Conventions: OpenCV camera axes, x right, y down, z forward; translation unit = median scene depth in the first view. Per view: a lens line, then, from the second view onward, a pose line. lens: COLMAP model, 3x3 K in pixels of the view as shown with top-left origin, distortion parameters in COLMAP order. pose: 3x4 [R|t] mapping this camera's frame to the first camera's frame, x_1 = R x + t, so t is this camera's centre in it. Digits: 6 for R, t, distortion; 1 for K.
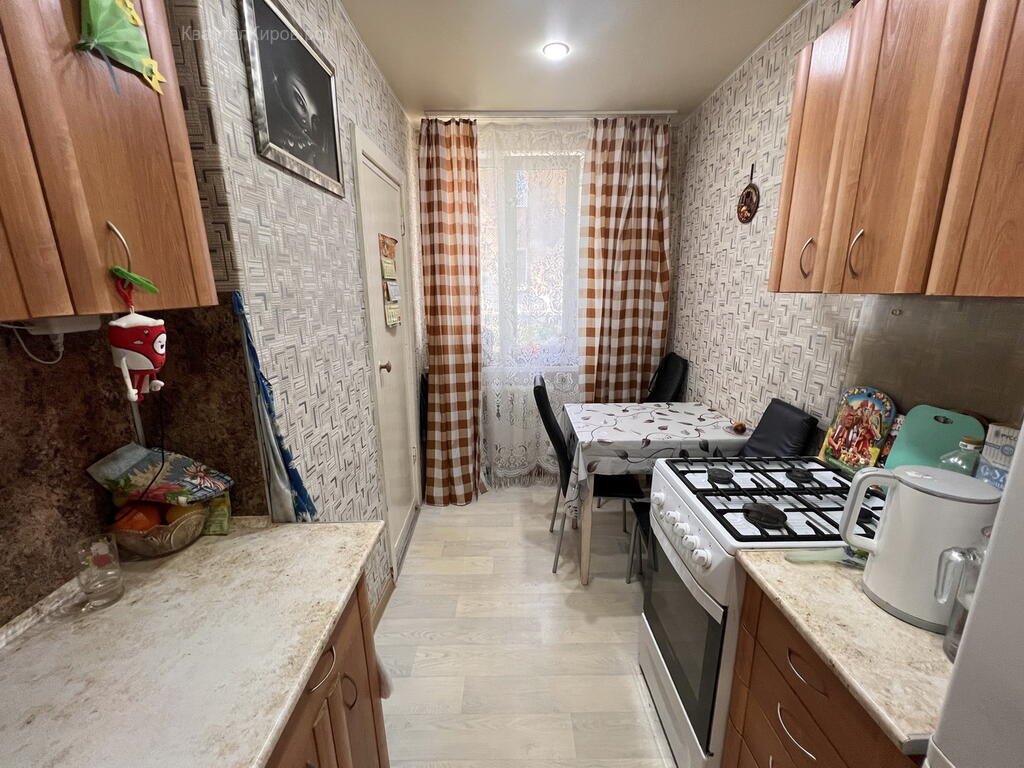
lens RADIAL K [[417.3, 0, 504.5], [0, 417.3, 383.5], [0, 0, 1]] dist [-0.002338, 0.000215]
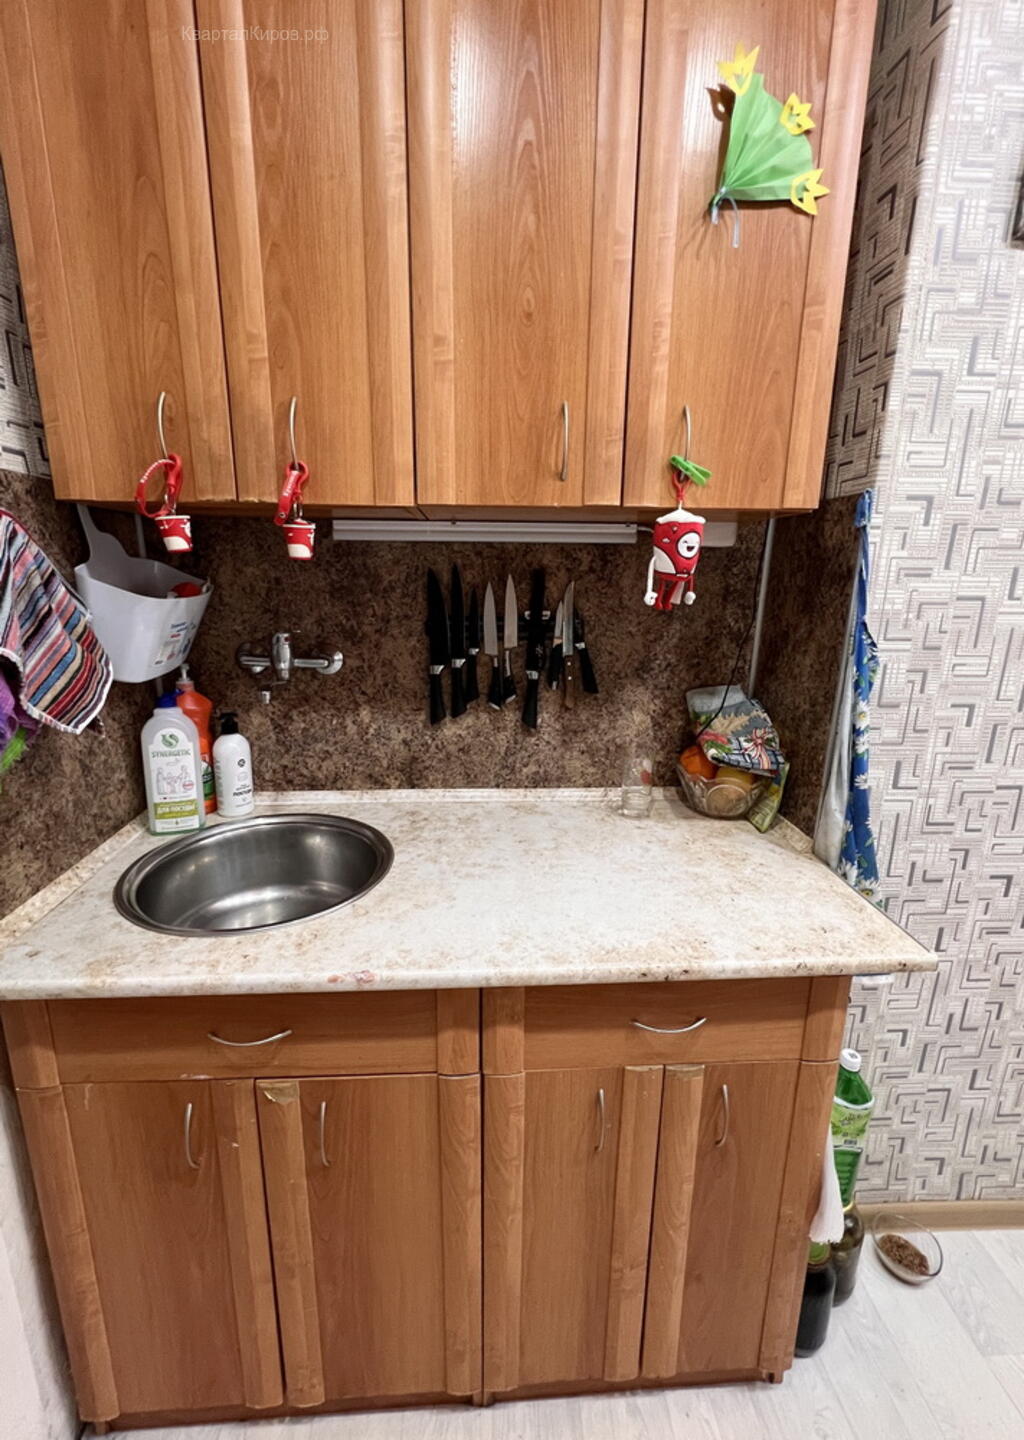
lens RADIAL K [[607.5, 0, 512.1], [0, 607.5, 717.0], [0, 0, 1]] dist [-0.002374, 0.000242]
pose [[0.054134, 0.249713, -0.966806, 0.251202], [-0.242832, 0.942451, 0.229825, 0.021816], [0.968557, 0.222330, 0.111657, 0.325464]]
